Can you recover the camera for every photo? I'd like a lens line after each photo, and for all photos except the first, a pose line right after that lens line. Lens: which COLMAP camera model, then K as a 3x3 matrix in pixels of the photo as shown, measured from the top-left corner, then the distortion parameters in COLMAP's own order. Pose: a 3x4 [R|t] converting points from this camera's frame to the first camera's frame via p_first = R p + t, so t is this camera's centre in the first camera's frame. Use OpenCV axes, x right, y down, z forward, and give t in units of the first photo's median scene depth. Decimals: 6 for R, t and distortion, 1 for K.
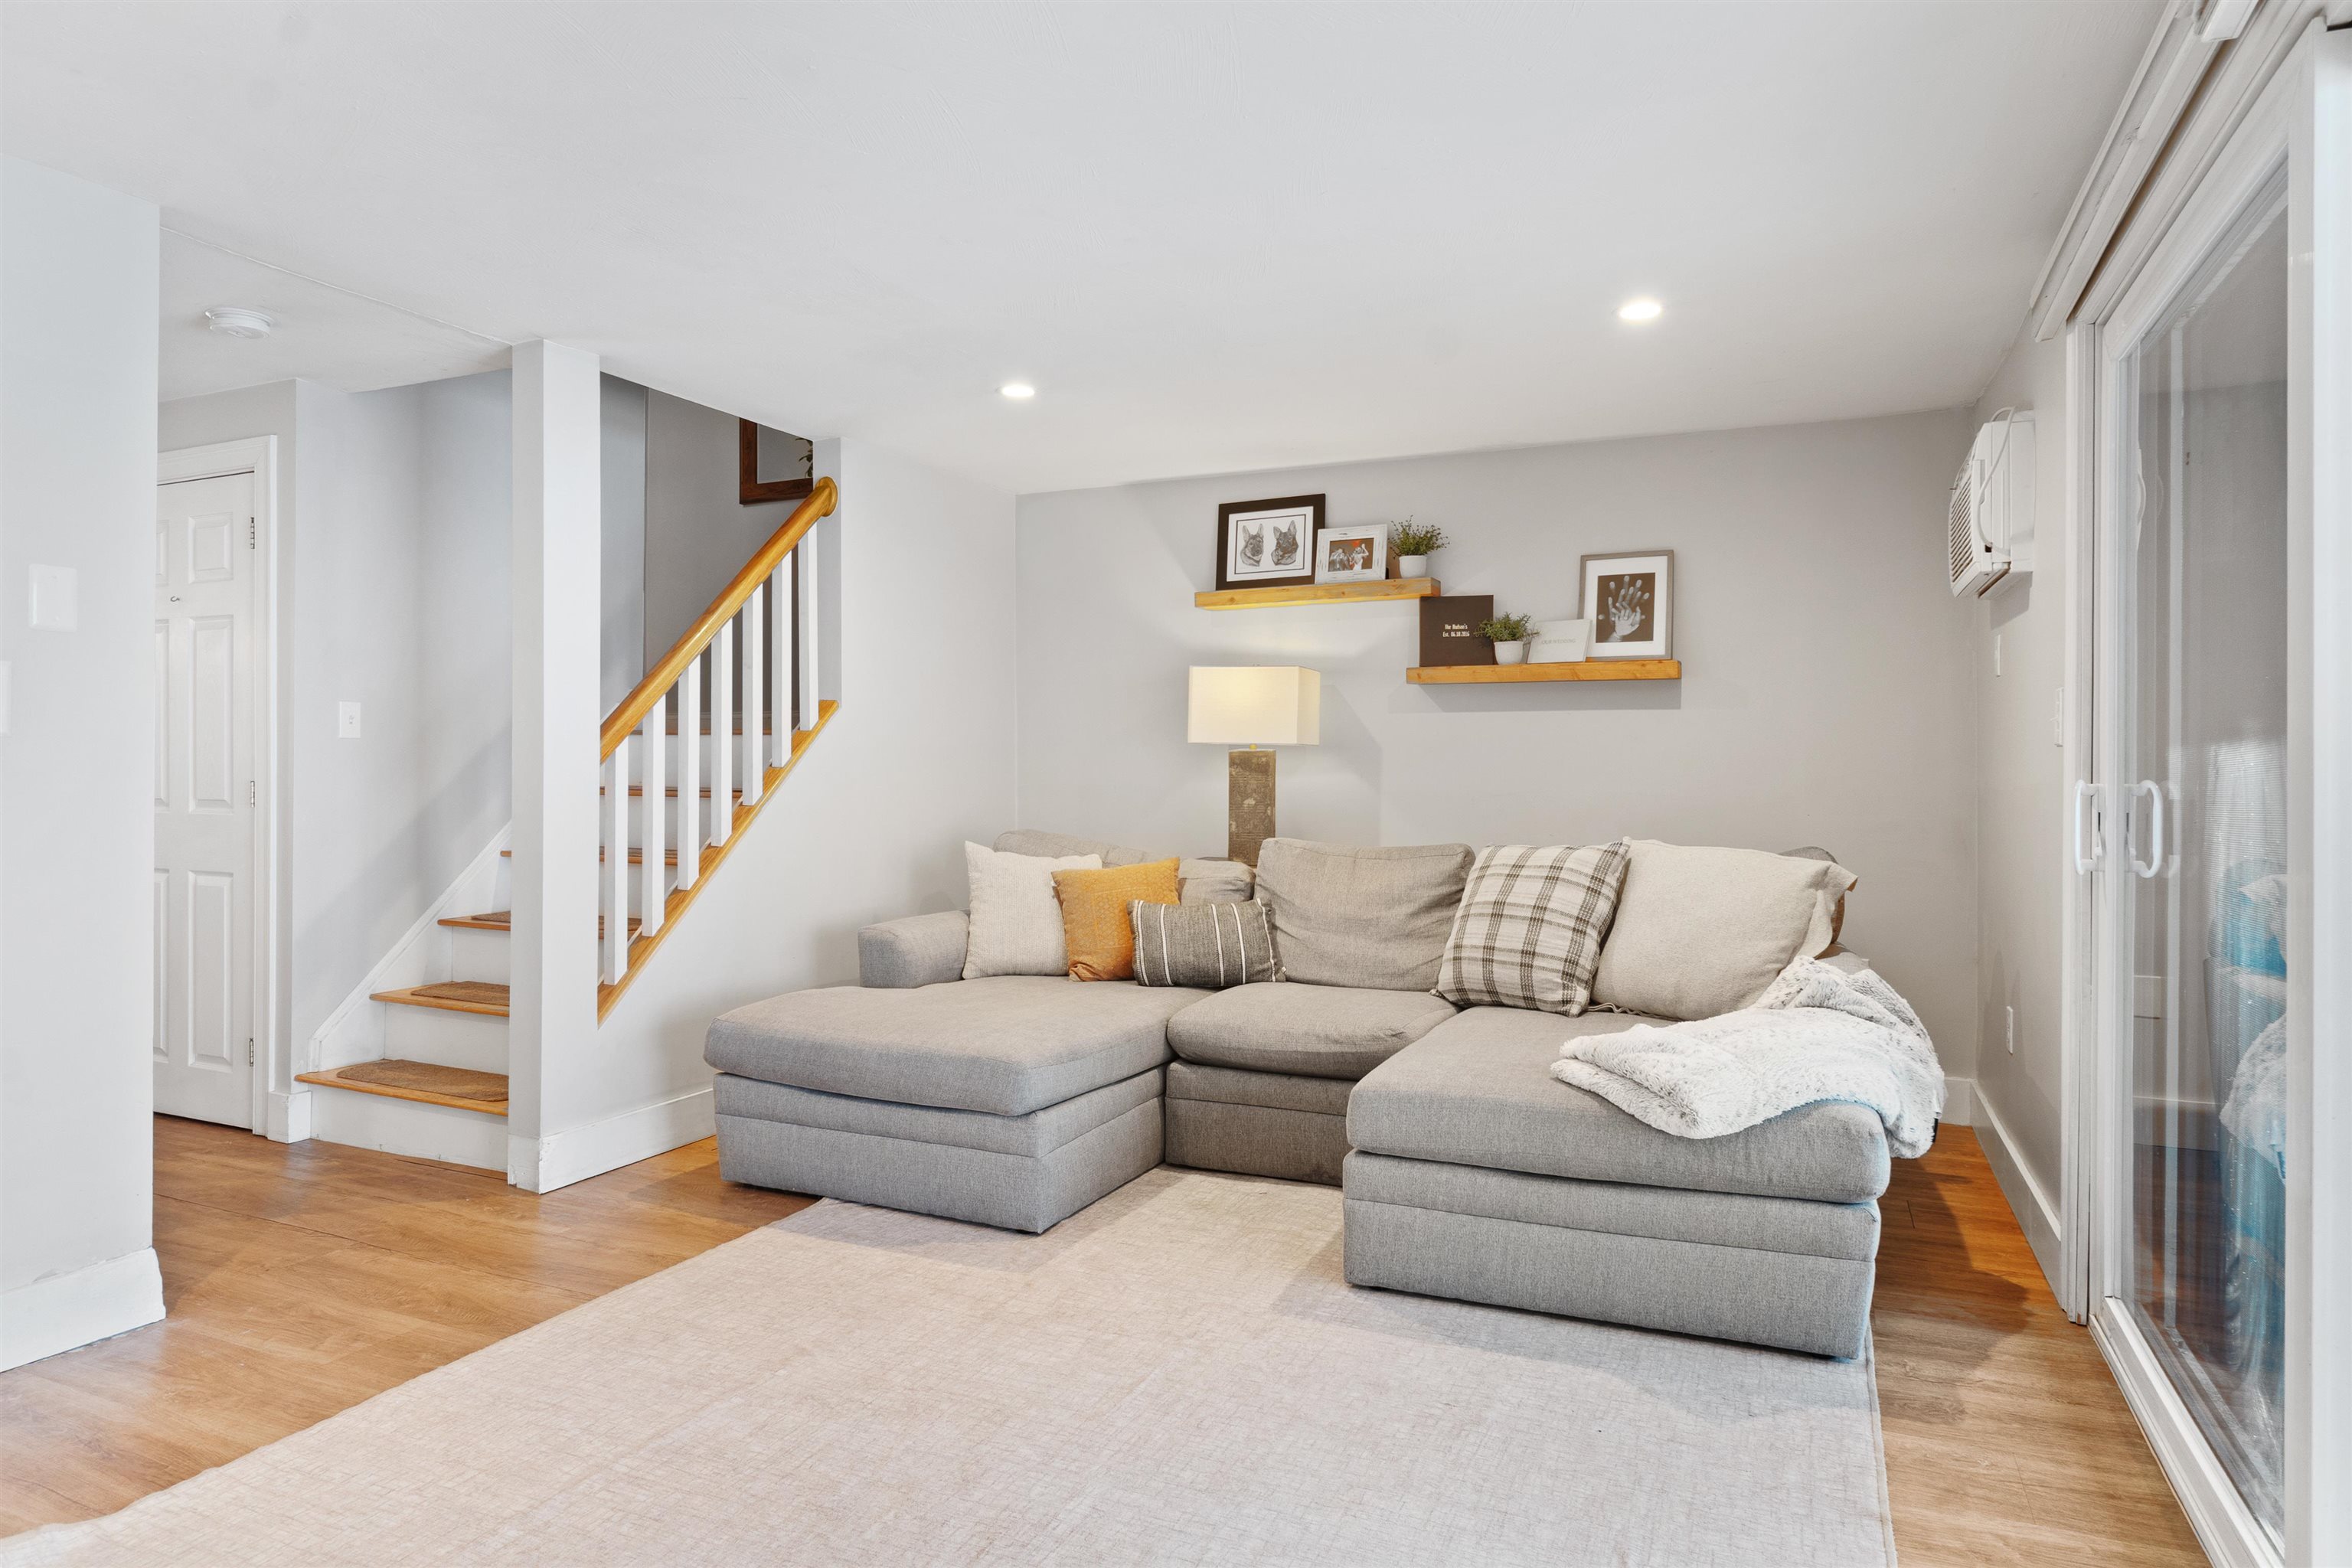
lens RADIAL K [[1371.7, 0, 1178.3], [0, 1371.7, 793.0], [0, 0, 1]] dist [-0.002411, 0.000085]
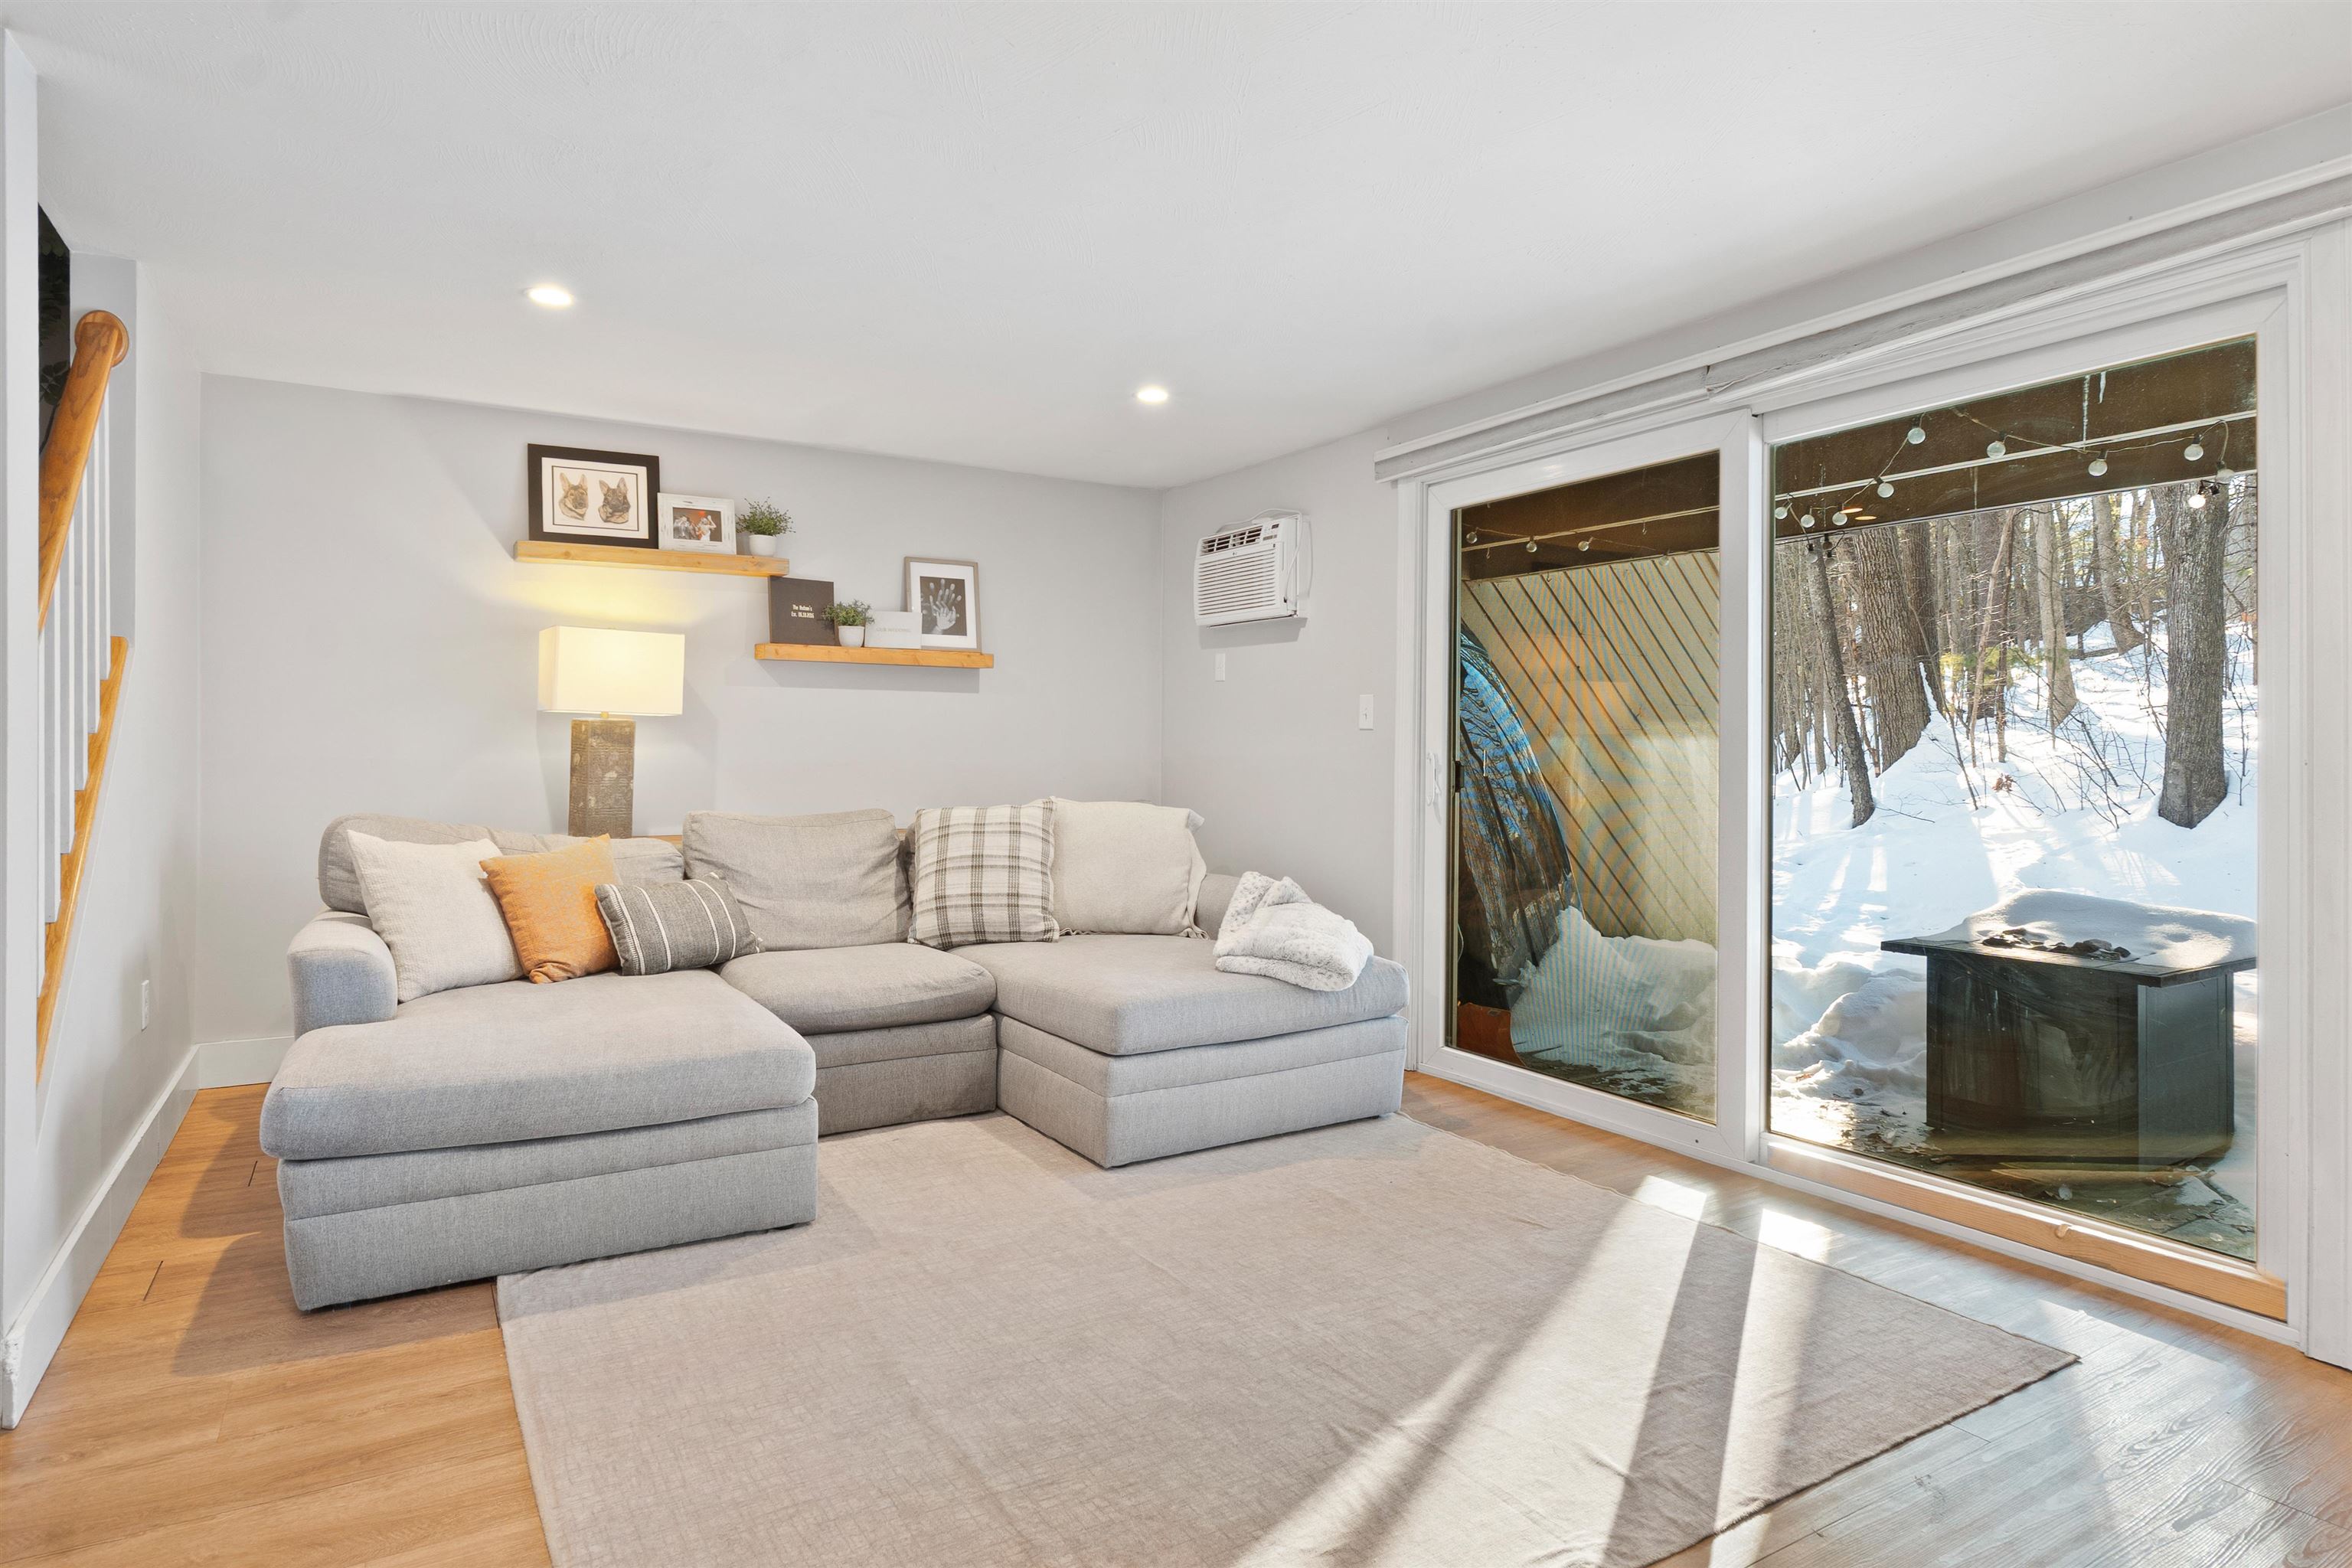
lens RADIAL K [[1320.5, 0, 1176.0], [0, 1320.5, 784.0], [0, 0, 1]] dist [-0.003669, 0.000156]
pose [[0.566490, -0.021652, 0.823784, -0.517798], [0.009434, 0.999760, 0.019789, -0.001869], [-0.824014, -0.003438, 0.566559, 0.190788]]
